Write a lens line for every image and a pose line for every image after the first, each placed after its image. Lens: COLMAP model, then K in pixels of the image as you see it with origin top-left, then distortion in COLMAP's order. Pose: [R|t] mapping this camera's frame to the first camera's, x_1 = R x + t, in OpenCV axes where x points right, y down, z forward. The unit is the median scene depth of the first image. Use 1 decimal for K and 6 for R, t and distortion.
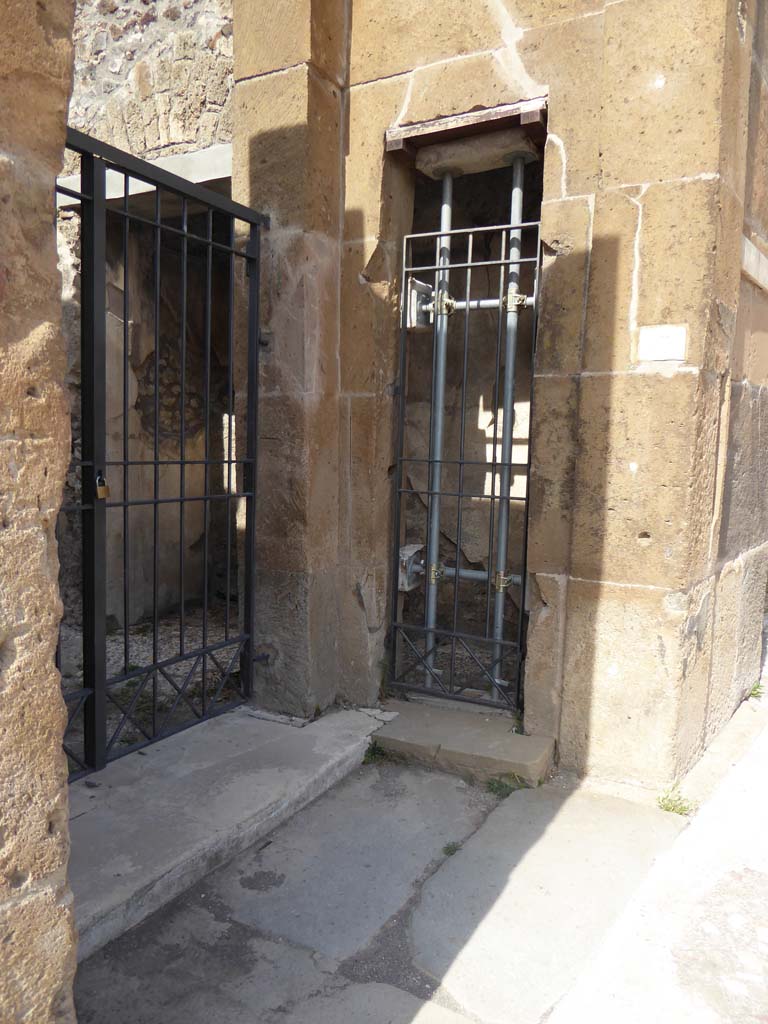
lens RADIAL K [[728.1, 0, 385.6], [0, 728.1, 514.5], [0, 0, 1]] dist [-0.024445, -0.005648]
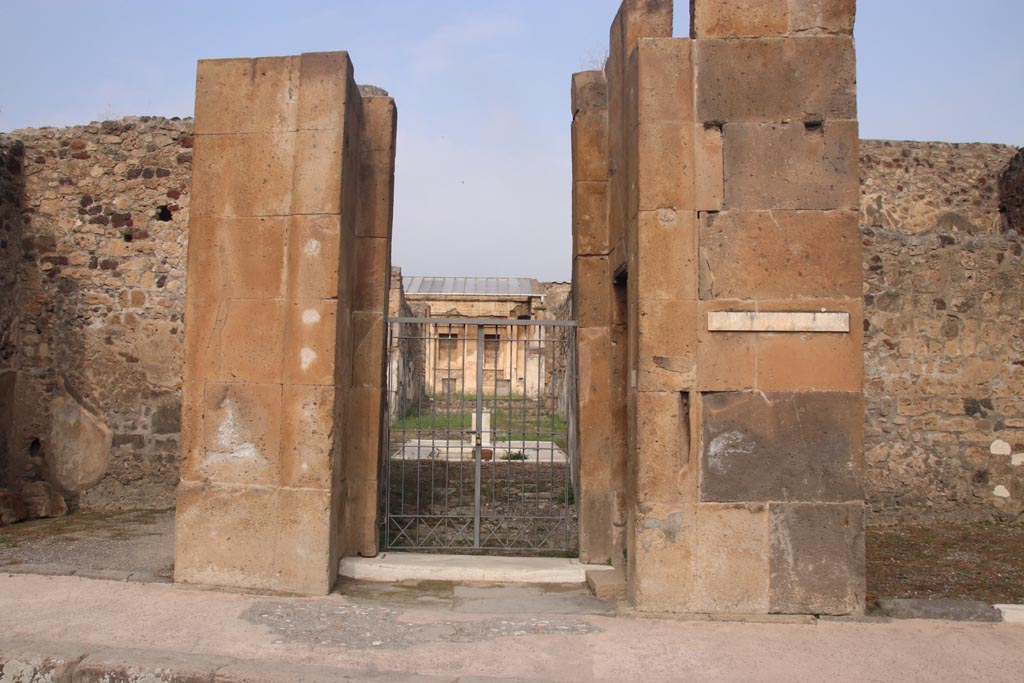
lens RADIAL K [[883.9, 0, 513.0], [0, 883.9, 345.7], [0, 0, 1]] dist [-0.143743, 0.185872]
pose [[0.509718, -0.063917, -0.857964, 1.873379], [-0.095554, 0.986861, -0.130288, 0.022724], [0.855019, 0.148392, 0.496913, -0.432104]]
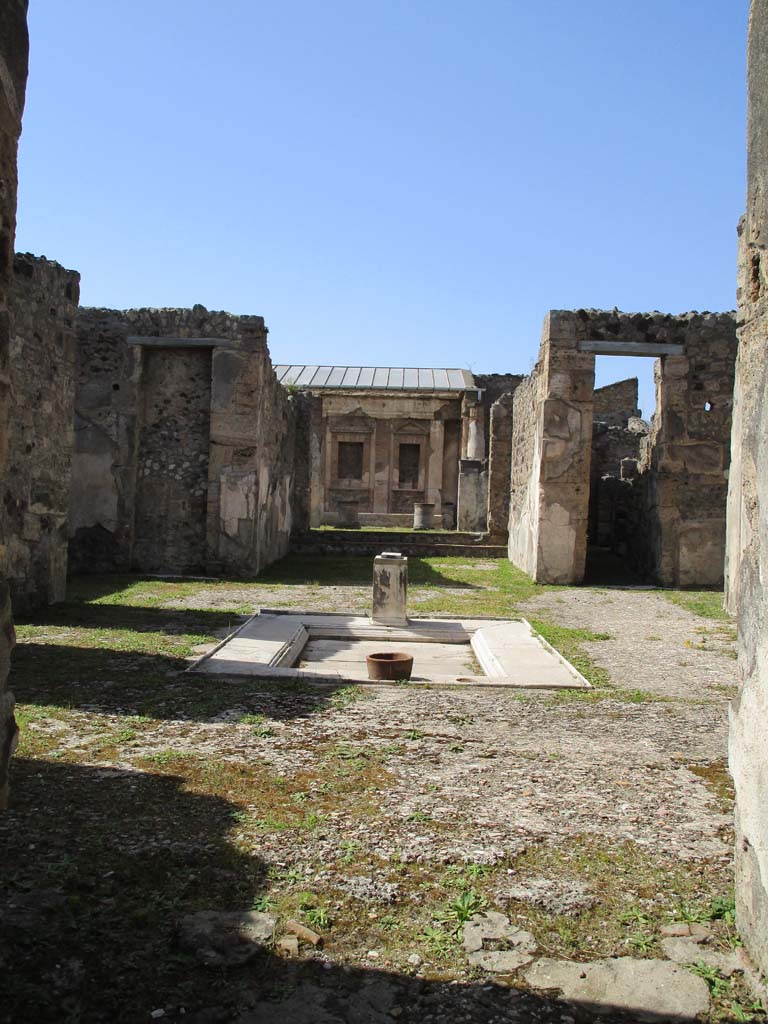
lens RADIAL K [[945.9, 0, 390.1], [0, 945.9, 504.2], [0, 0, 1]] dist [-0.017391, 0.007594]
pose [[0.473402, -0.026366, -0.880452, -0.311452], [-0.111206, 0.989765, -0.089432, -0.186225], [0.873799, 0.140249, 0.465624, 0.760443]]
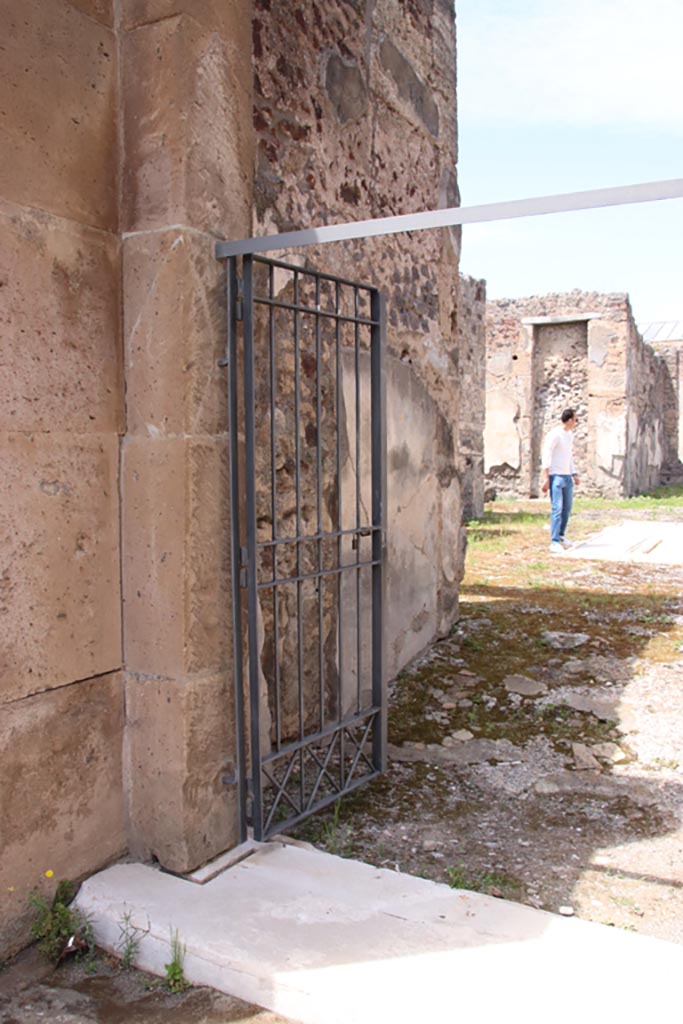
lens RADIAL K [[853.8, 0, 348.9], [0, 853.8, 515.5], [0, 0, 1]] dist [-0.135146, 0.115591]
pose [[0.008475, 0.039539, -0.999182, 0.478162], [-0.100876, 0.994154, 0.038484, -0.110464], [0.994863, 0.100467, 0.012414, 0.628619]]
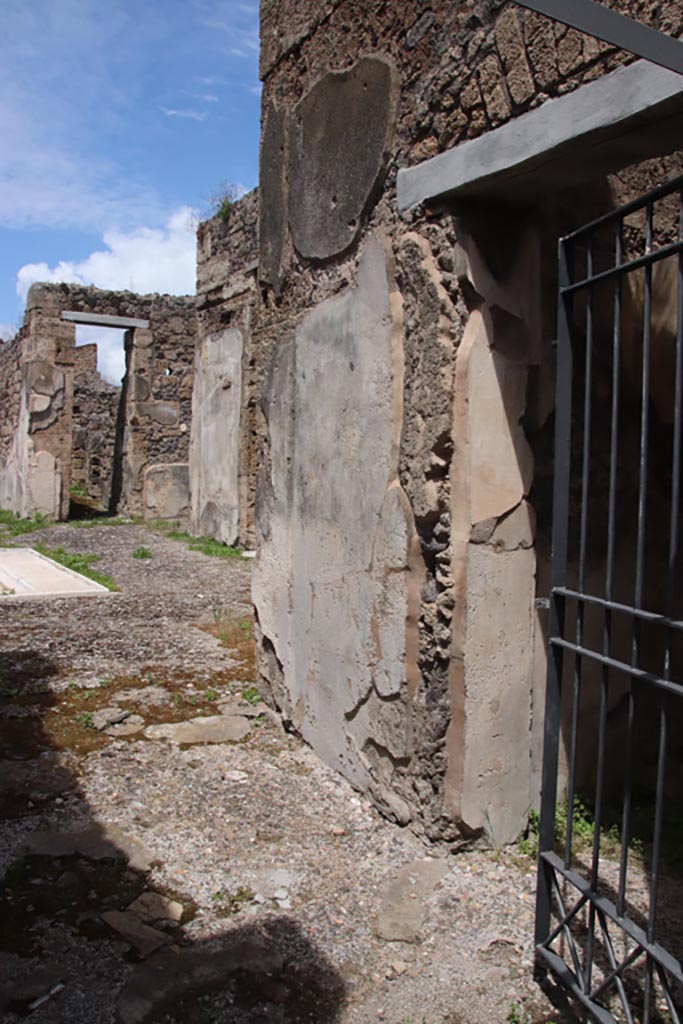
lens RADIAL K [[853.8, 0, 348.9], [0, 853.8, 515.5], [0, 0, 1]] dist [-0.135146, 0.115591]
pose [[0.868832, 0.007939, -0.495043, -0.159795], [-0.046235, 0.996803, -0.065161, -0.105405], [0.492943, 0.079502, 0.866422, 0.396501]]
